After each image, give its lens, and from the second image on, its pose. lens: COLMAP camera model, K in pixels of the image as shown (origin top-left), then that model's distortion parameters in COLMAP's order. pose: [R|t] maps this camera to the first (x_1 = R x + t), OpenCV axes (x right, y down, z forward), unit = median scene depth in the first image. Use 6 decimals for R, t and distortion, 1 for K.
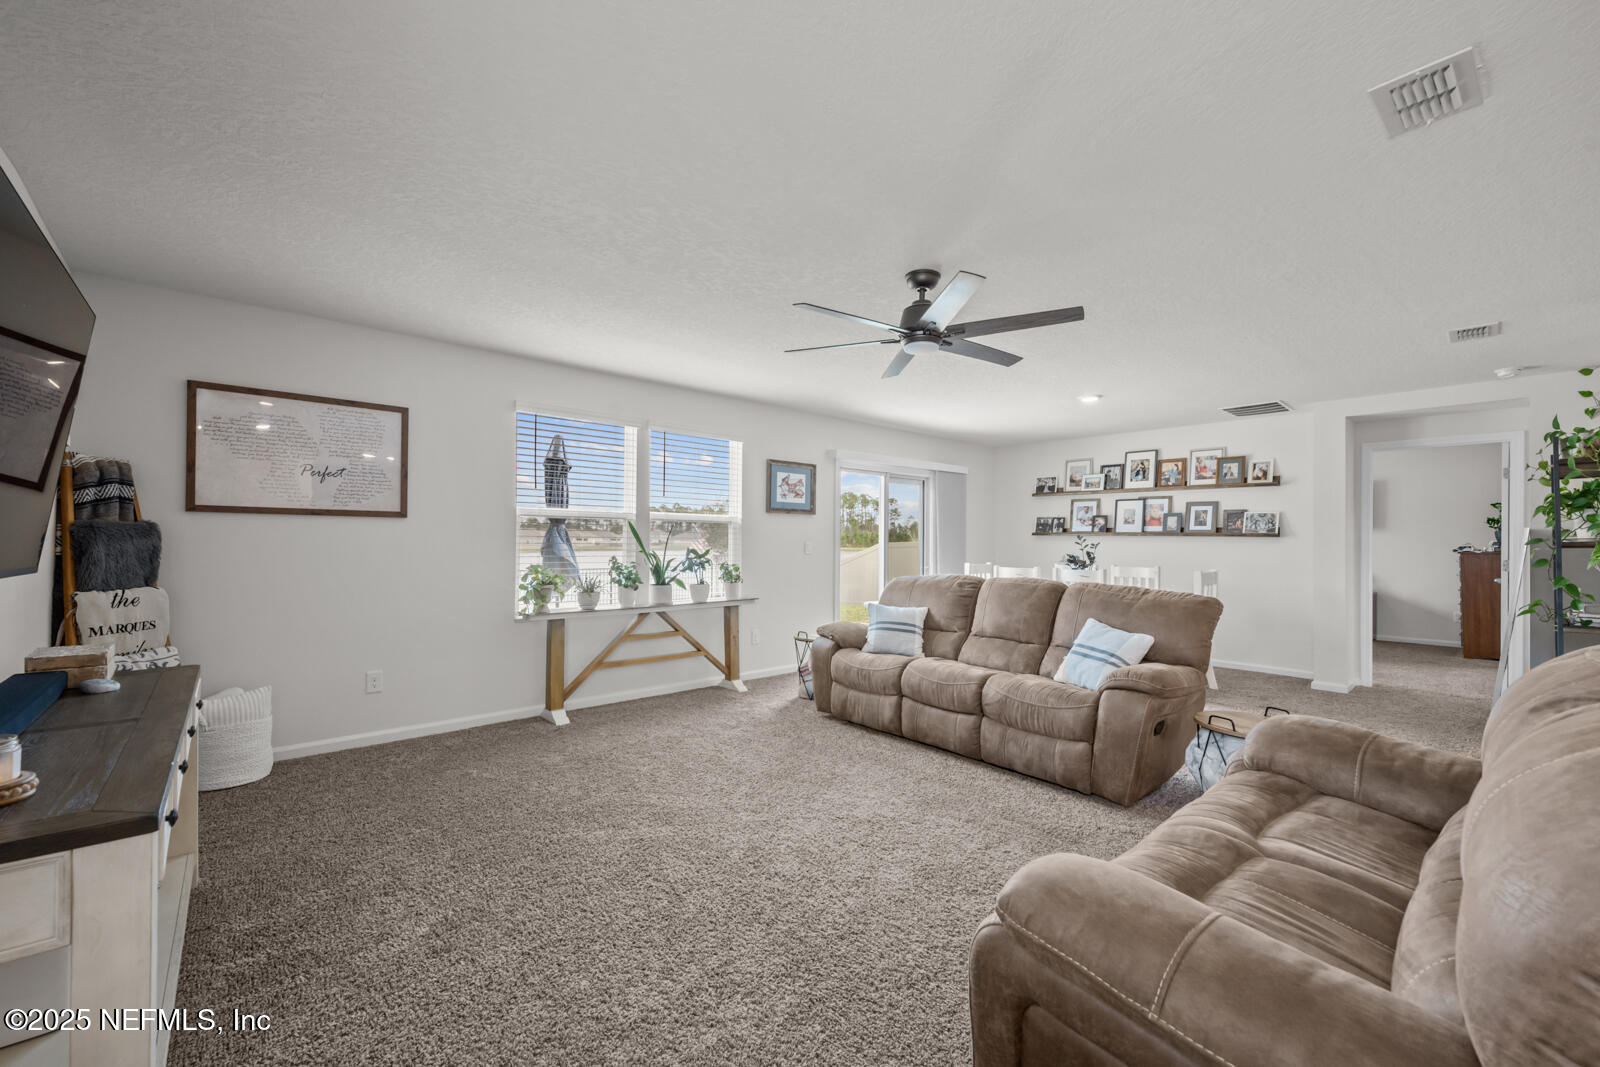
lens RADIAL K [[643.1, 0, 806.0], [0, 643.1, 531.0], [0, 0, 1]] dist [0.001138, 0.000287]
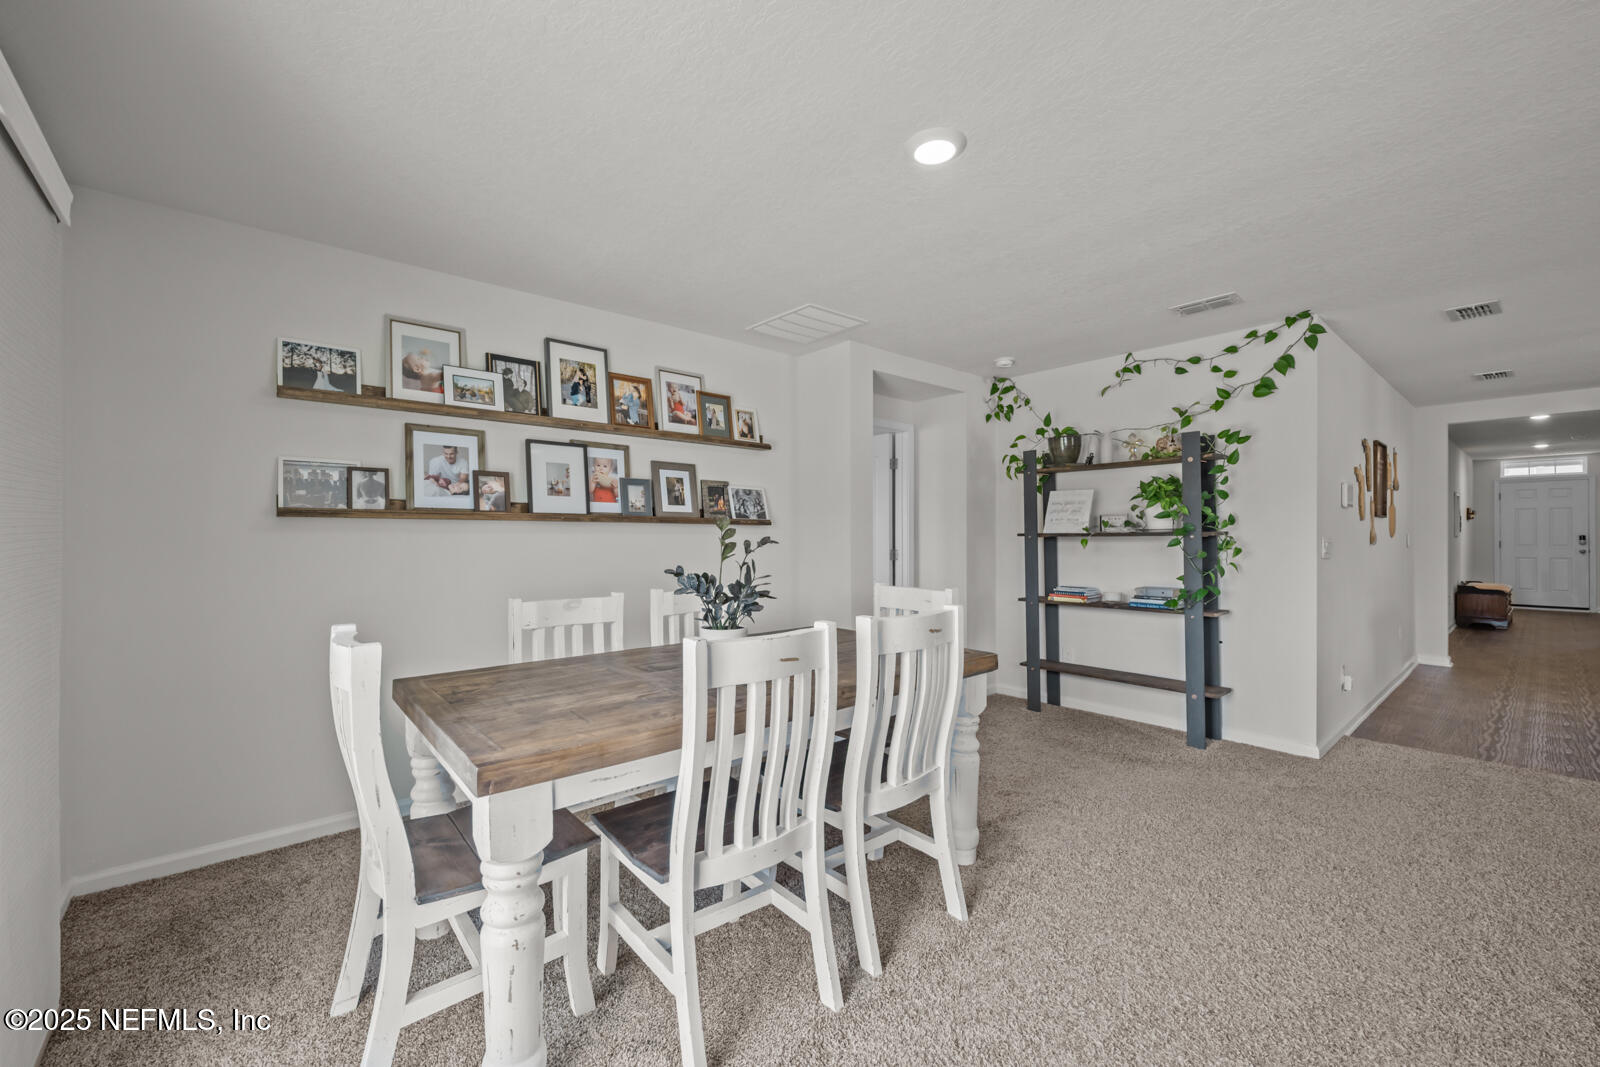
lens RADIAL K [[639.2, 0, 788.6], [0, 639.2, 553.9], [0, 0, 1]] dist [-0.002279, -0.000186]
pose [[0.038011, -0.040409, 0.998460, 0.052614], [-0.014796, 0.999050, 0.040996, 0.010886], [-0.999168, -0.016331, 0.037377, 0.914570]]
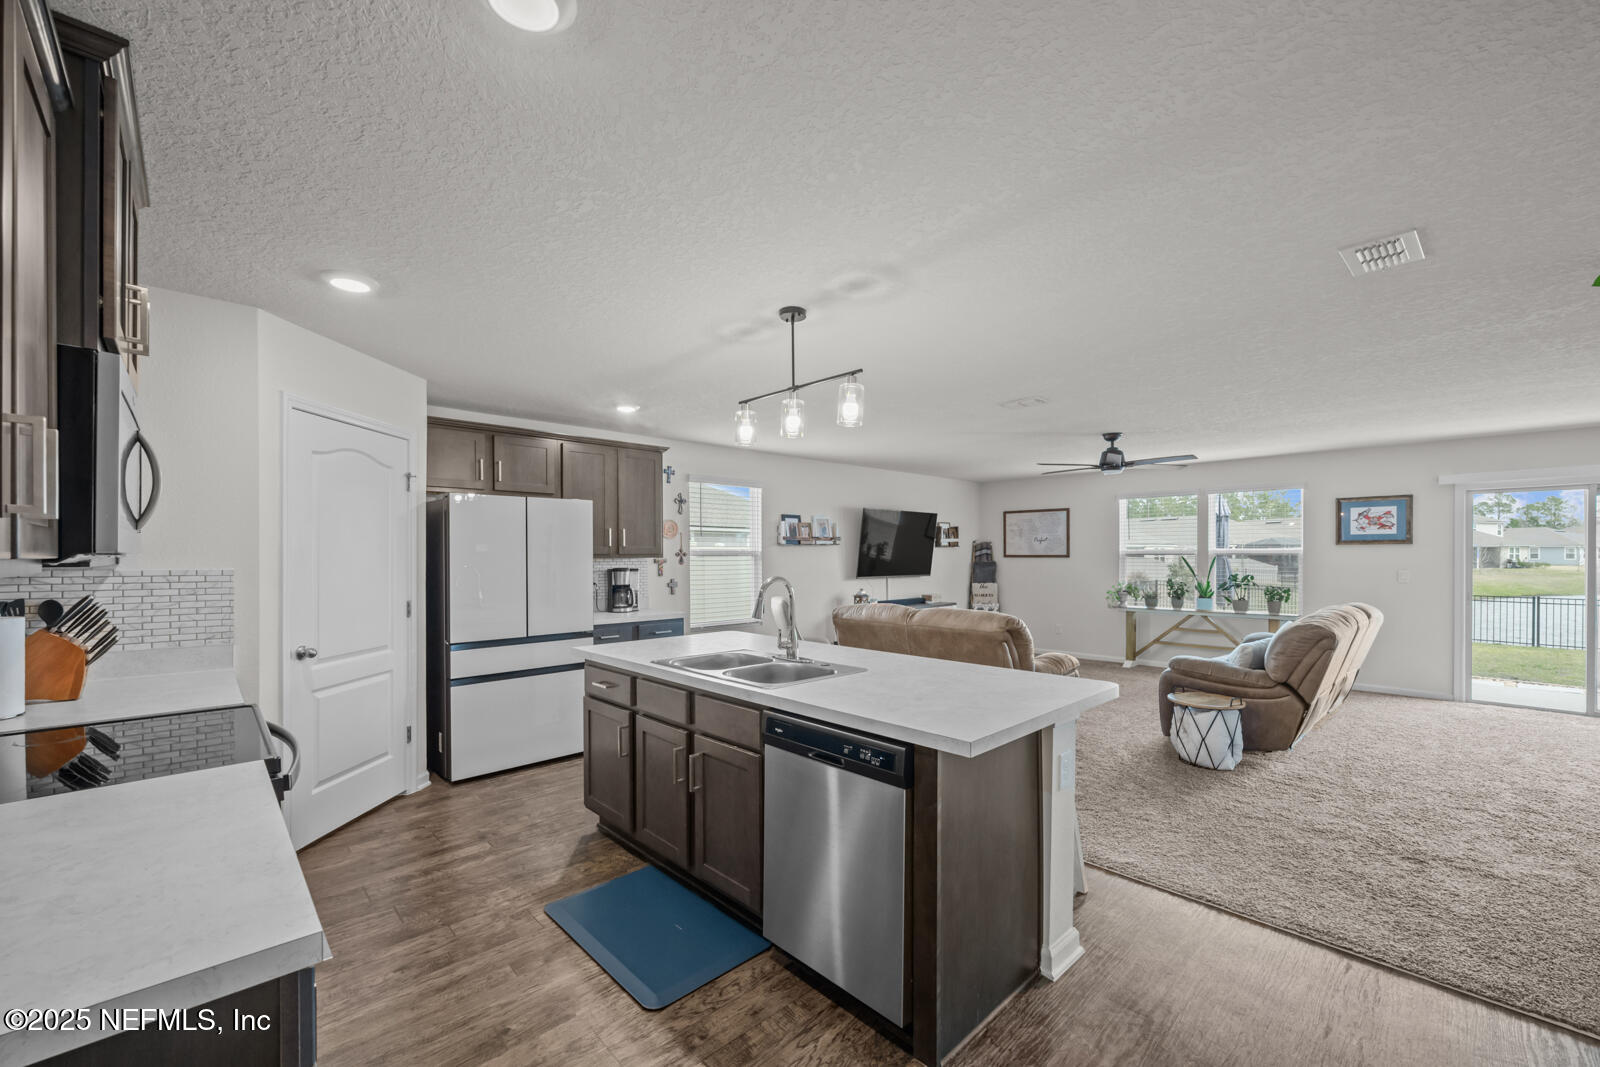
lens RADIAL K [[639.2, 0, 788.6], [0, 639.2, 553.9], [0, 0, 1]] dist [-0.002279, -0.000186]
pose [[0.013260, -0.009773, -0.999864, 0.985780], [0.020220, 0.999750, -0.009504, -0.019883], [0.999708, -0.020091, 0.013454, 0.003836]]
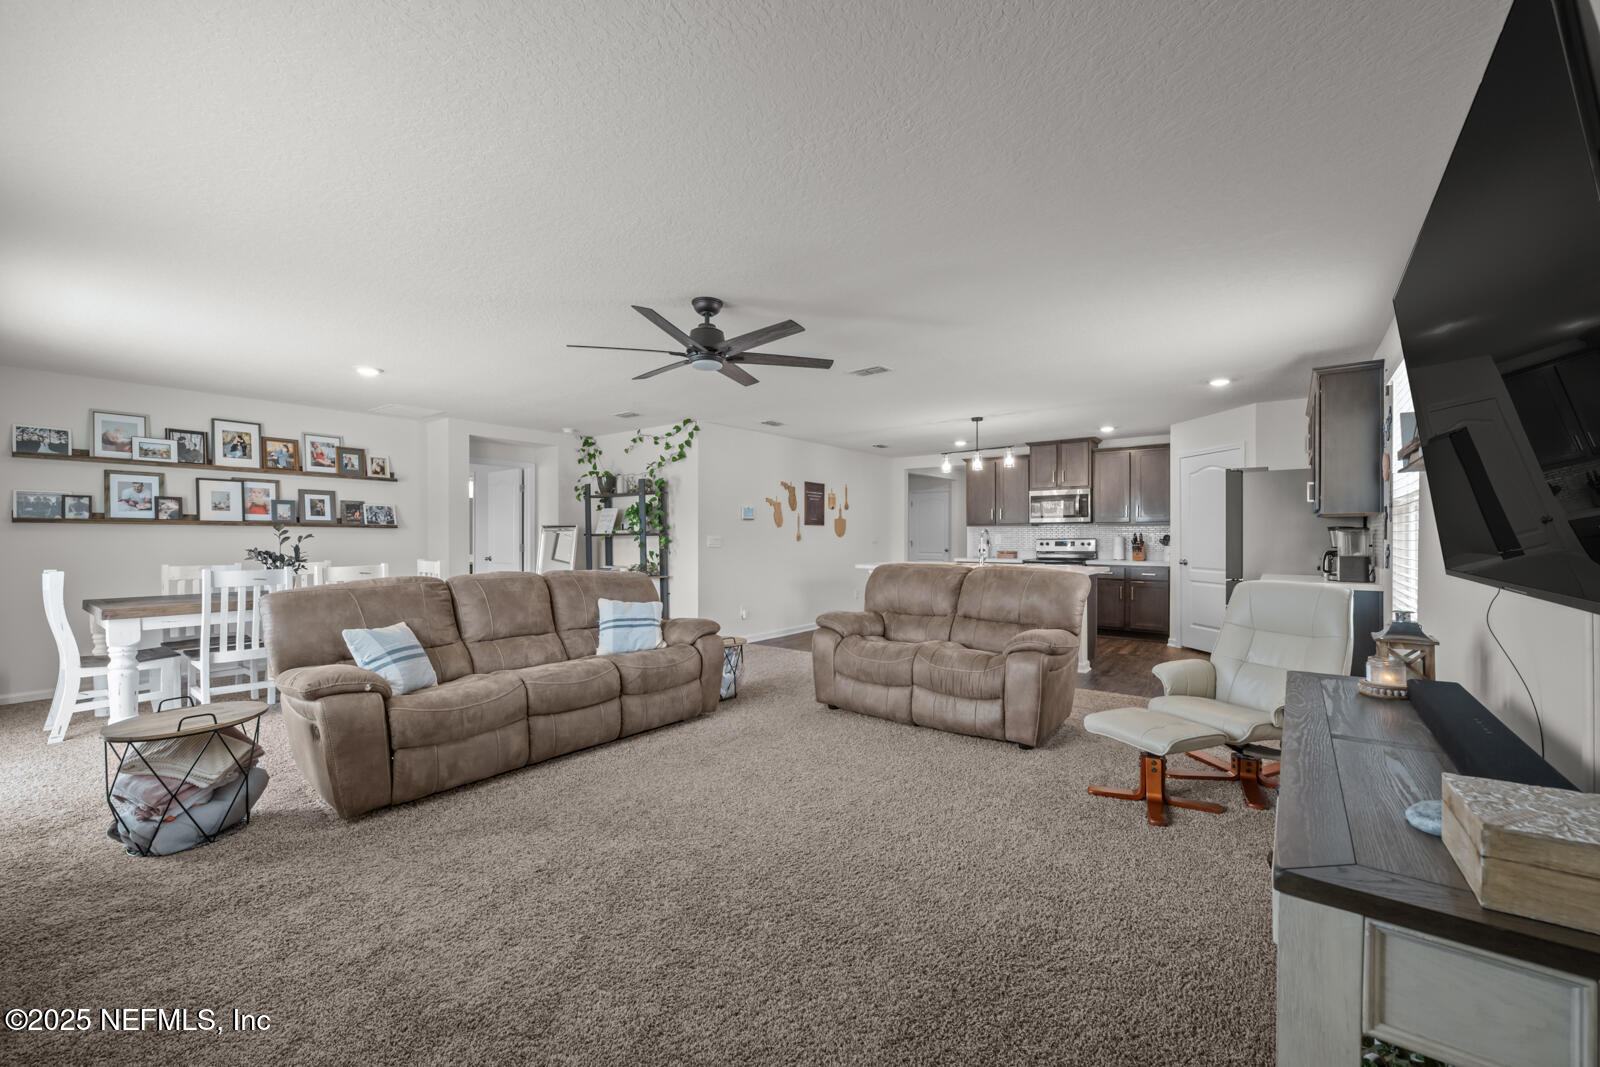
lens RADIAL K [[635.3, 0, 814.0], [0, 635.3, 548.1], [0, 0, 1]] dist [0.002684, 0.000057]
pose [[-0.194658, -0.027070, 0.980498, -0.456439], [-0.018597, 0.999541, 0.023903, 0.003360], [-0.980695, -0.013582, -0.195072, 0.490343]]
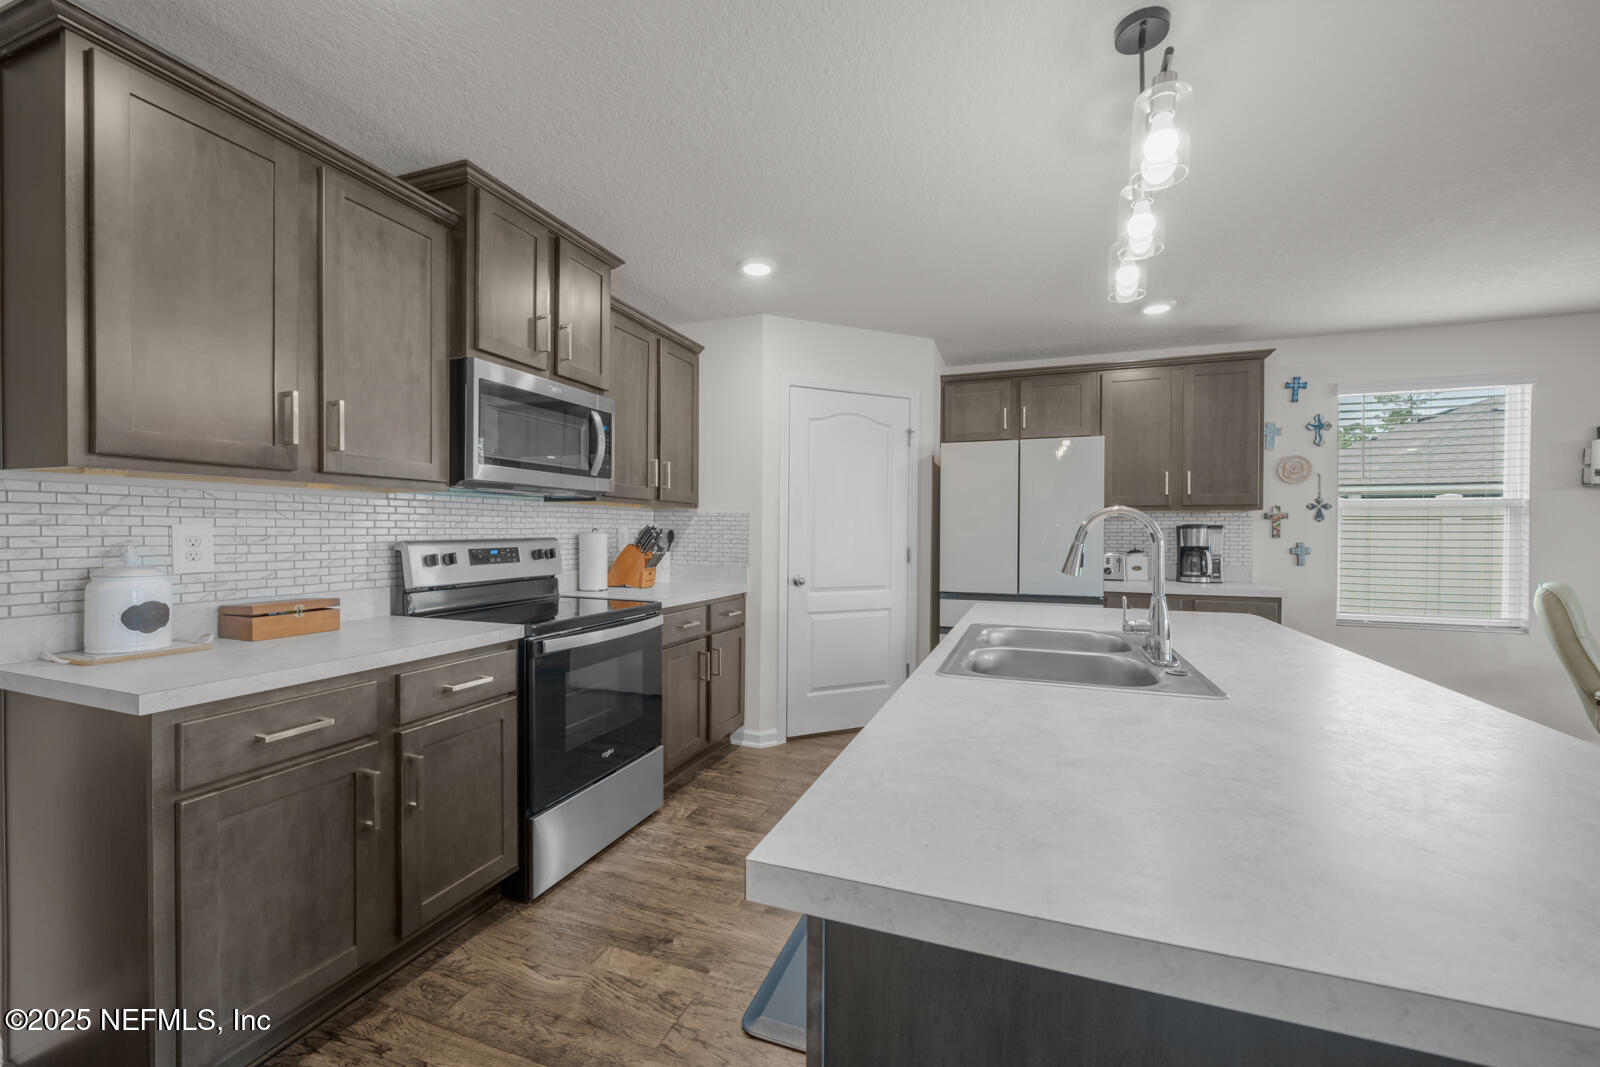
lens RADIAL K [[624.5, 0, 820.6], [0, 624.5, 529.0], [0, 0, 1]] dist [0.000624, 0.000136]
pose [[-0.881915, -0.013732, -0.471208, 0.762171], [-0.003065, 0.999722, -0.023397, 0.007504], [0.471398, -0.019190, -0.881712, 0.173422]]
